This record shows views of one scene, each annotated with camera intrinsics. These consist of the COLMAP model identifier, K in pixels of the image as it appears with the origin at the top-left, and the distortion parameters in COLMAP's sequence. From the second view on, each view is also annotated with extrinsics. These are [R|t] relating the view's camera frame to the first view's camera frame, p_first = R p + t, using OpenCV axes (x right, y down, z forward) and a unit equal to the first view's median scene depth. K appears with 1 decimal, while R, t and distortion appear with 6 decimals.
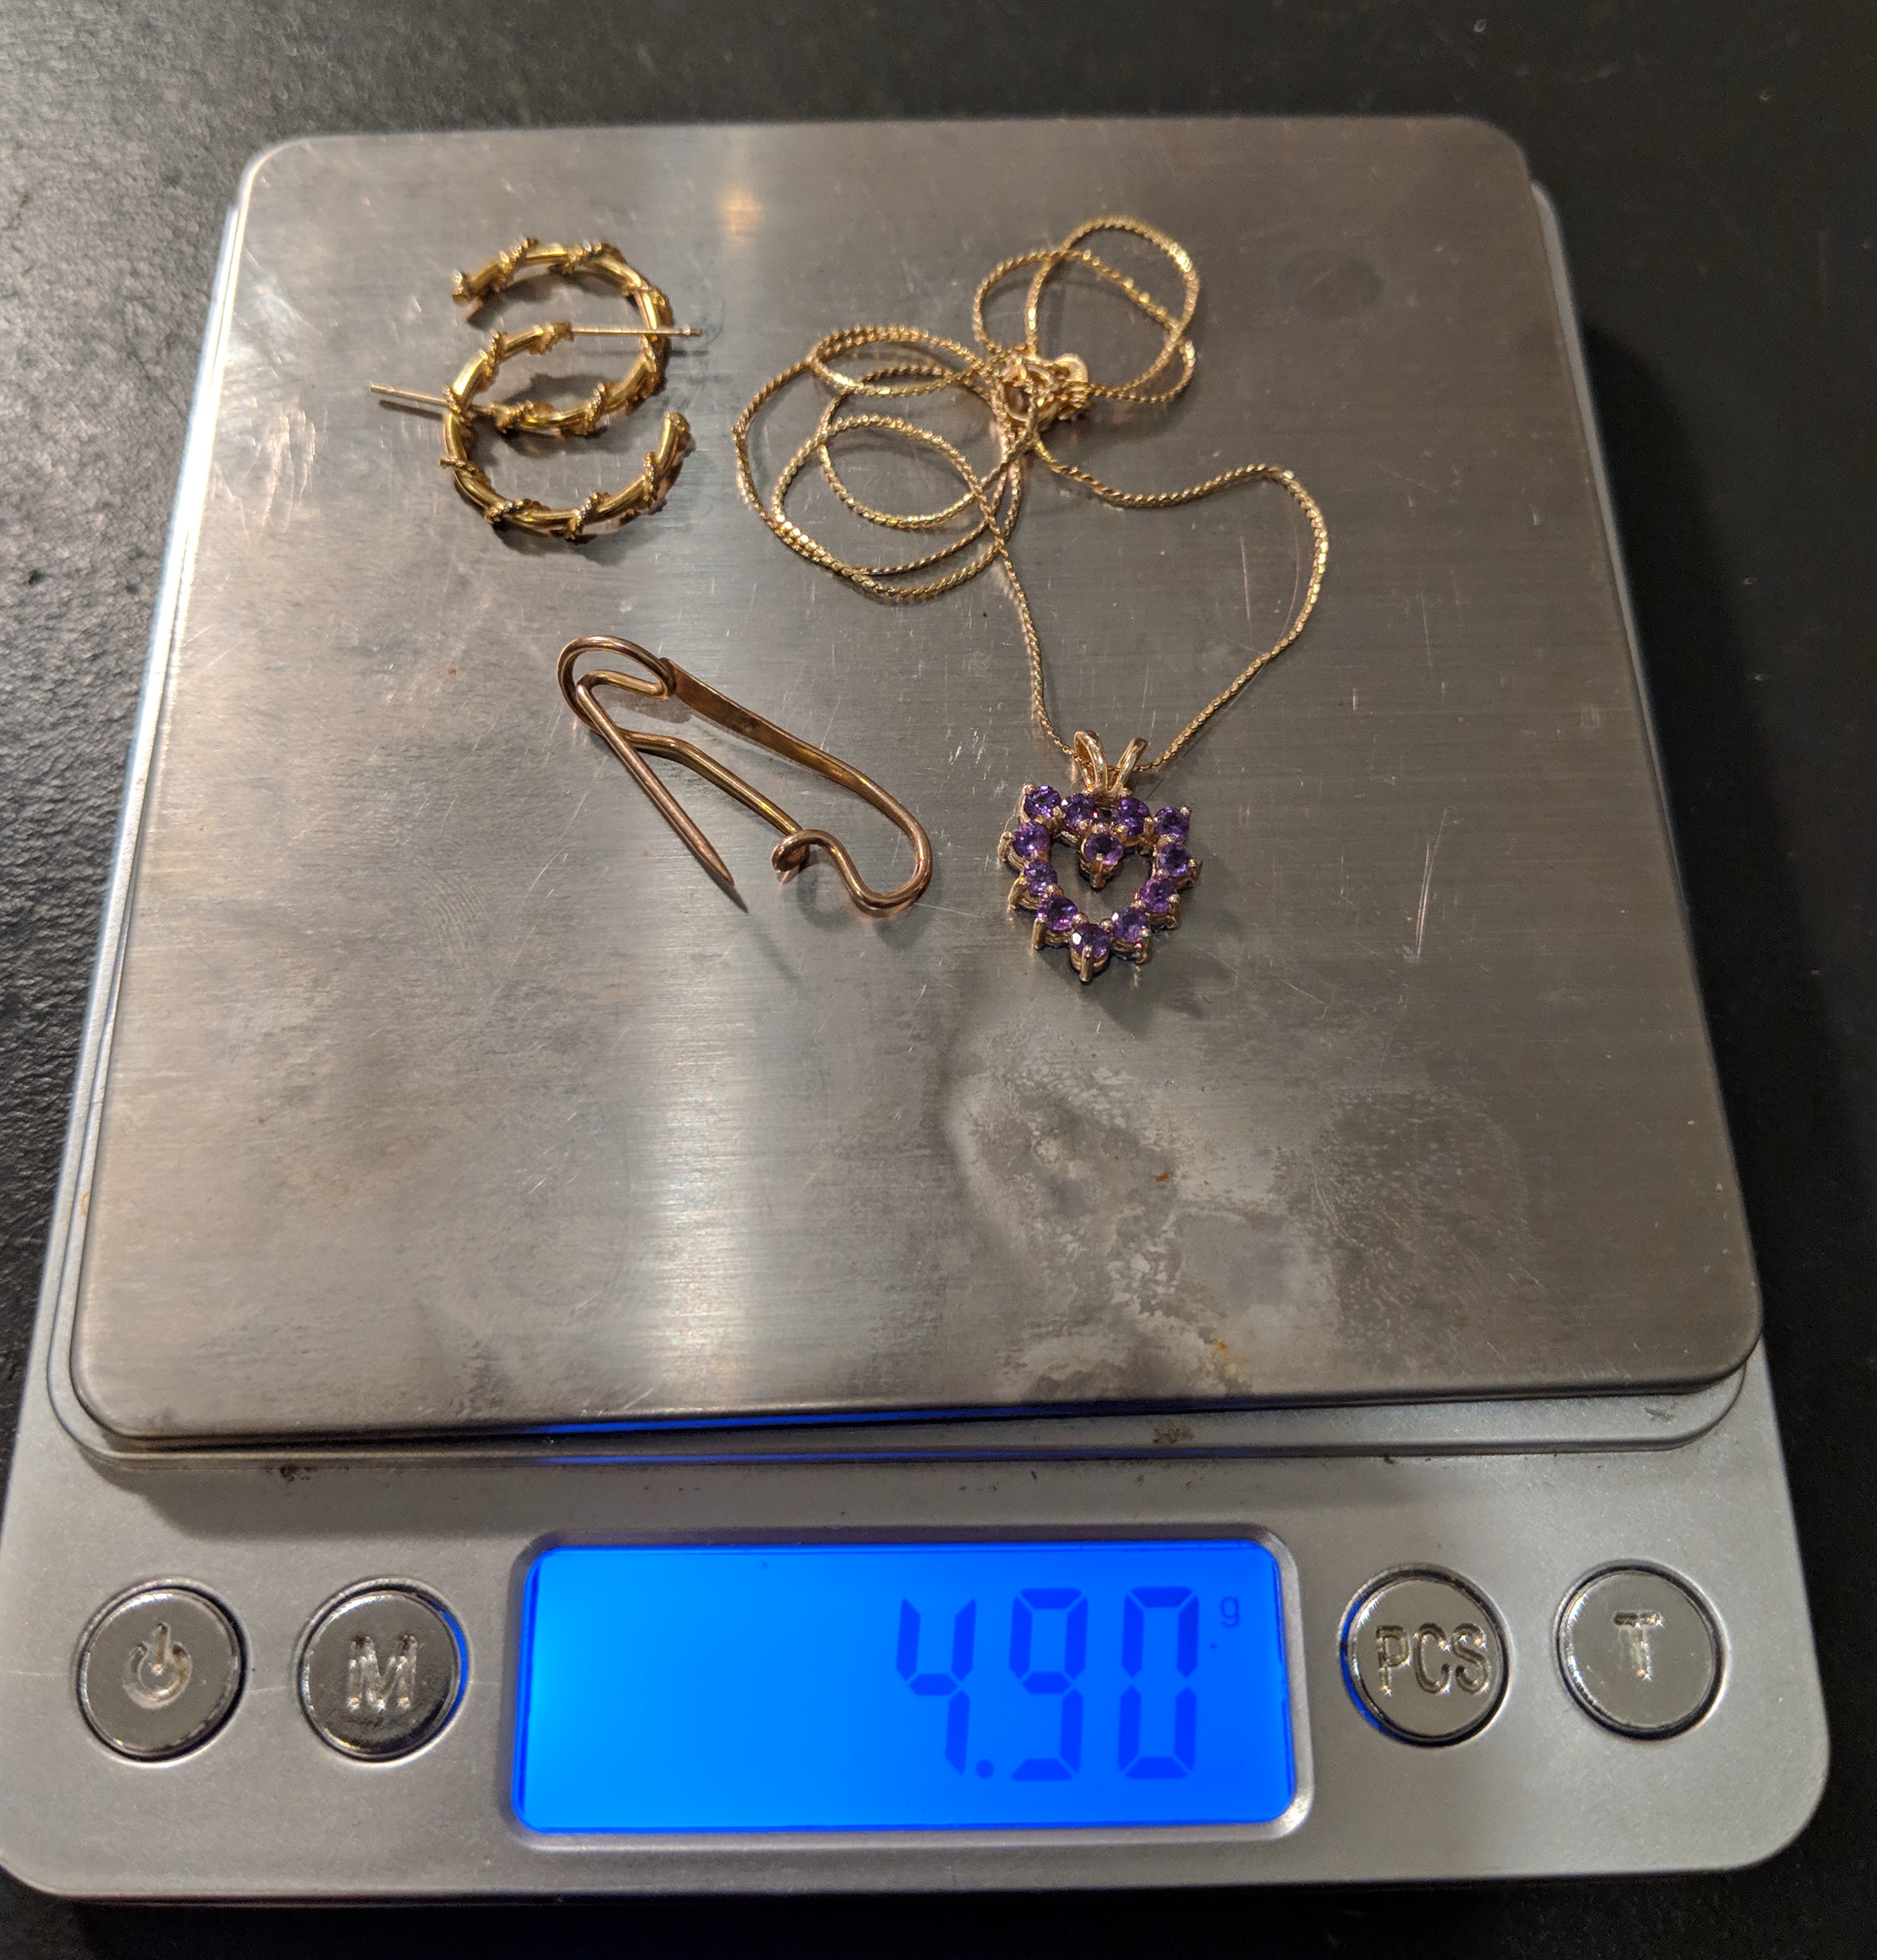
lens RADIAL K [[1733.4, 0, 945.3], [0, 1733.4, 776.6], [0, 0, 1]] dist [0.009998, -0.067222]
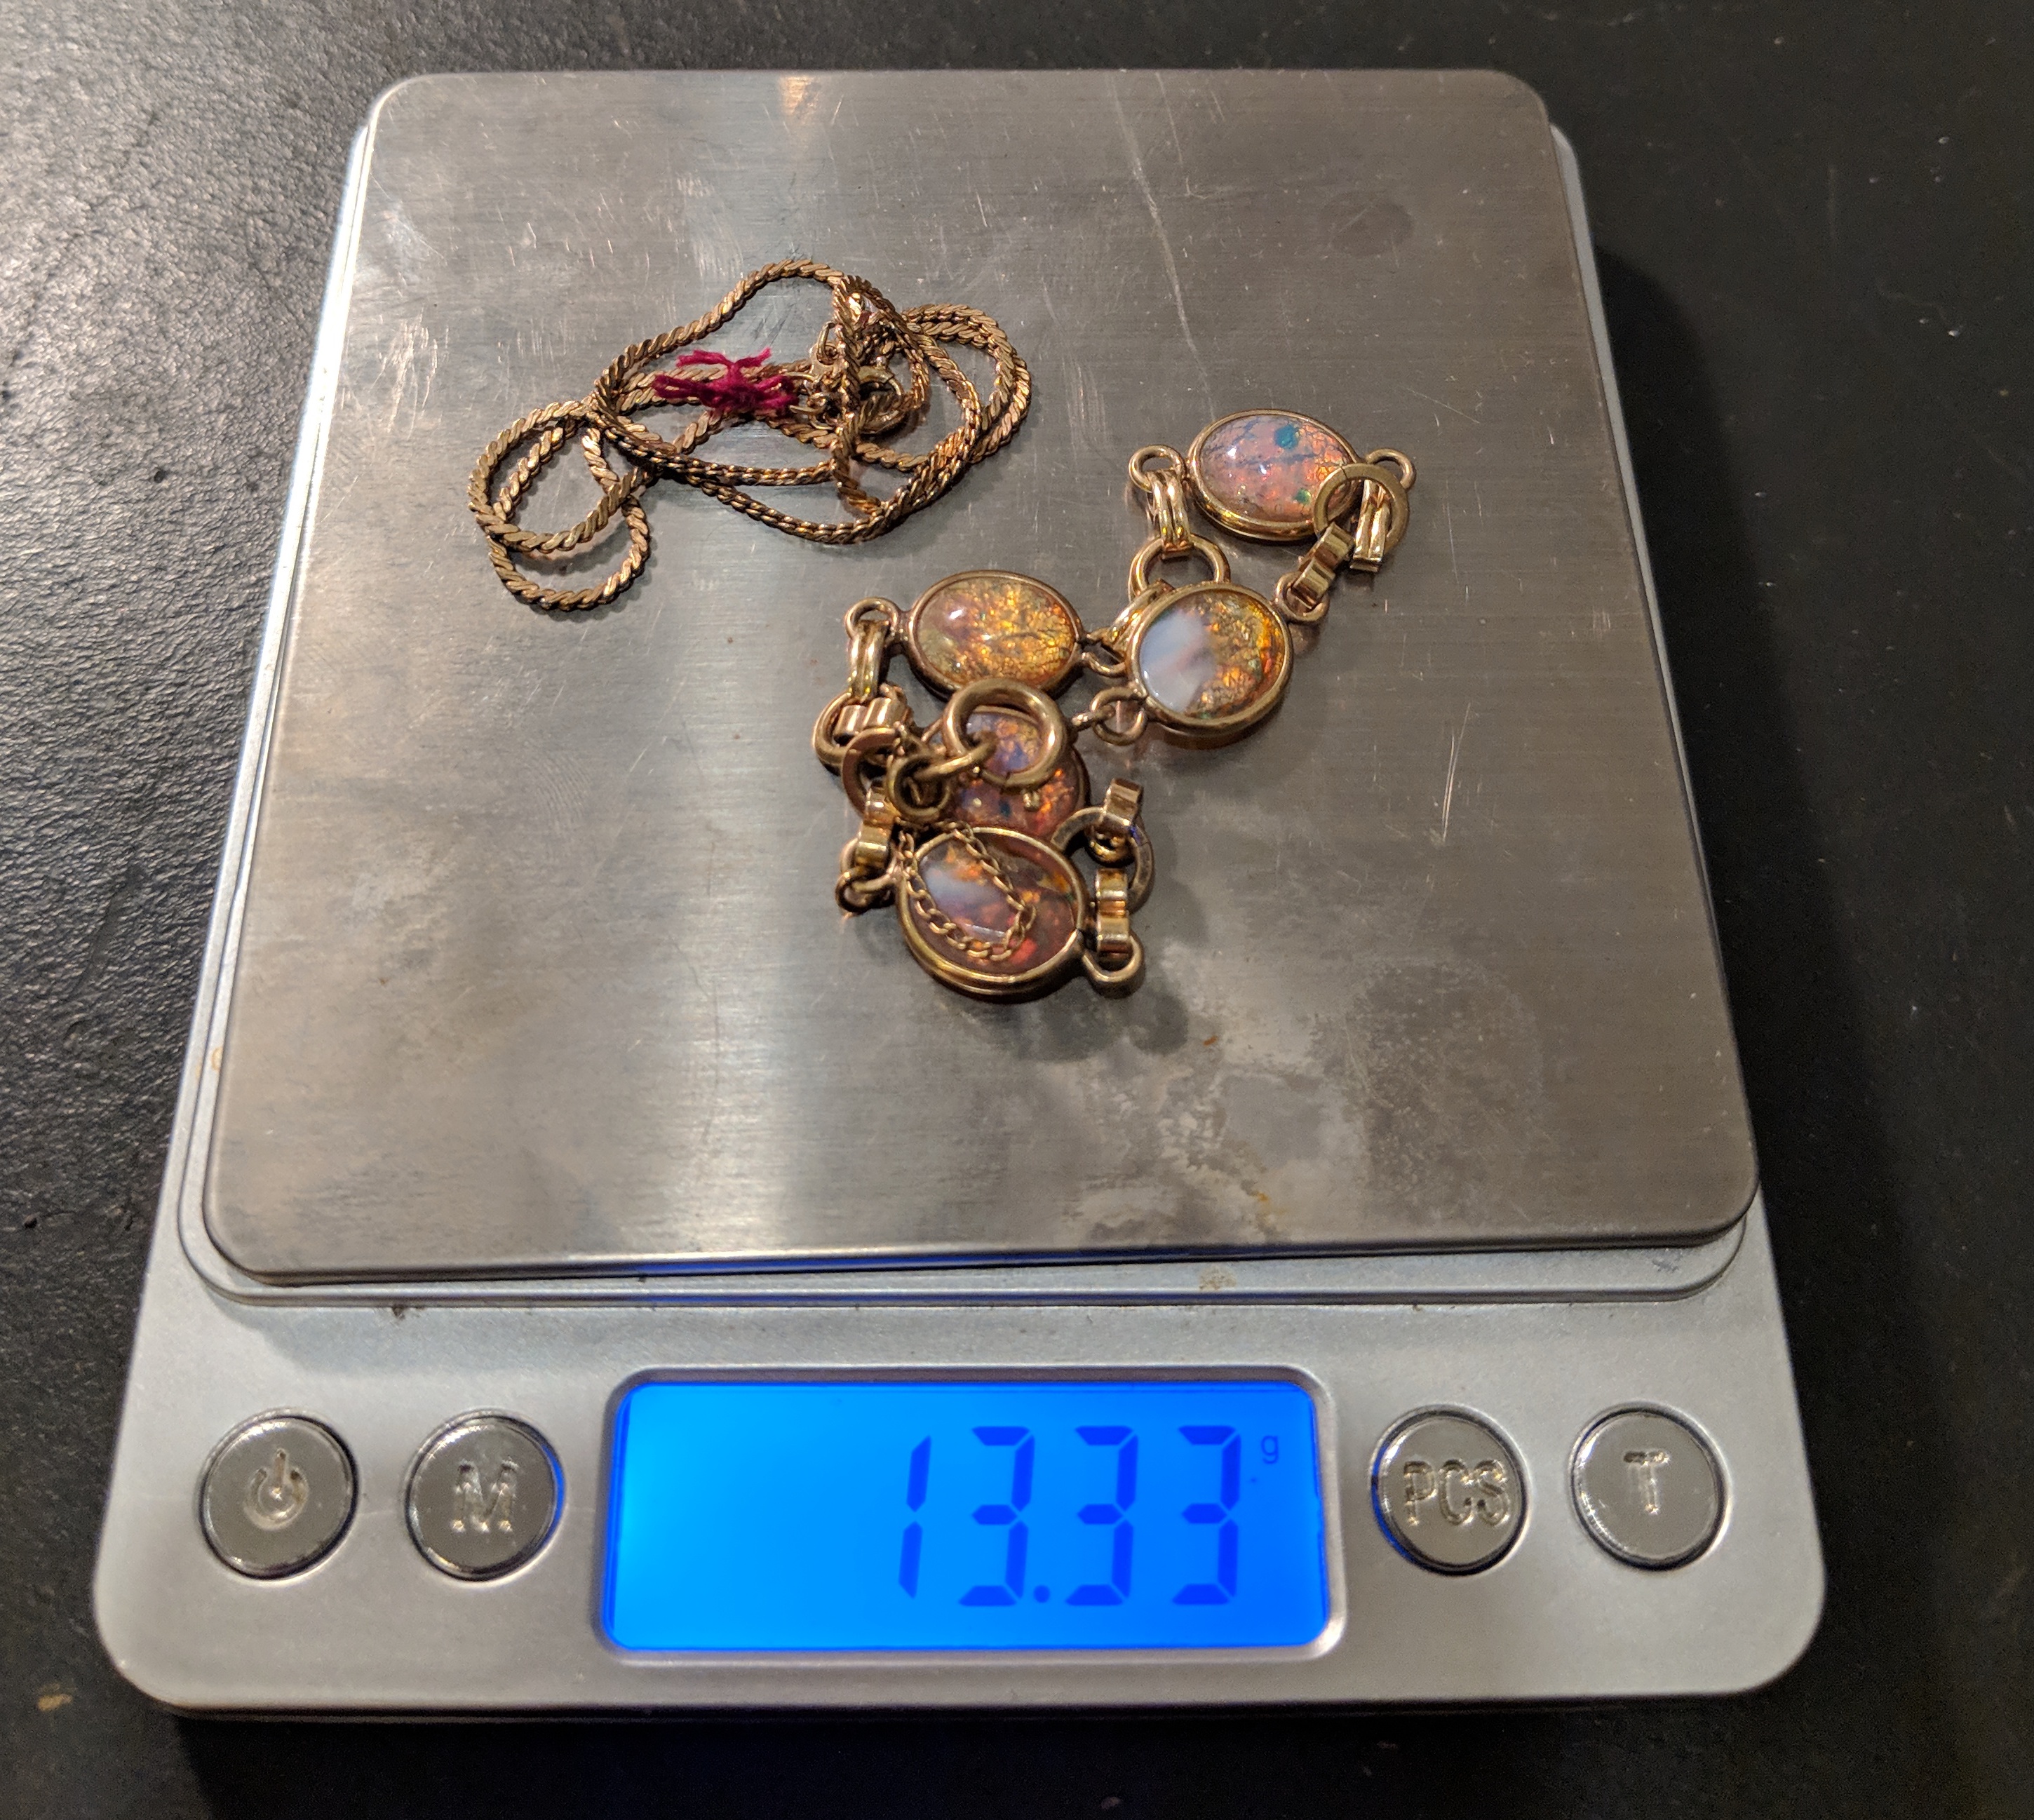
lens RADIAL K [[1857.7, 0, 1018.5], [0, 1857.7, 505.2], [0, 0, 1]] dist [0.003267, -0.057833]
pose [[0.999891, 0.010871, 0.009966, -0.009361], [-0.009962, 0.996148, -0.087120, -0.001942], [-0.010875, 0.087012, 0.996148, -0.183479]]
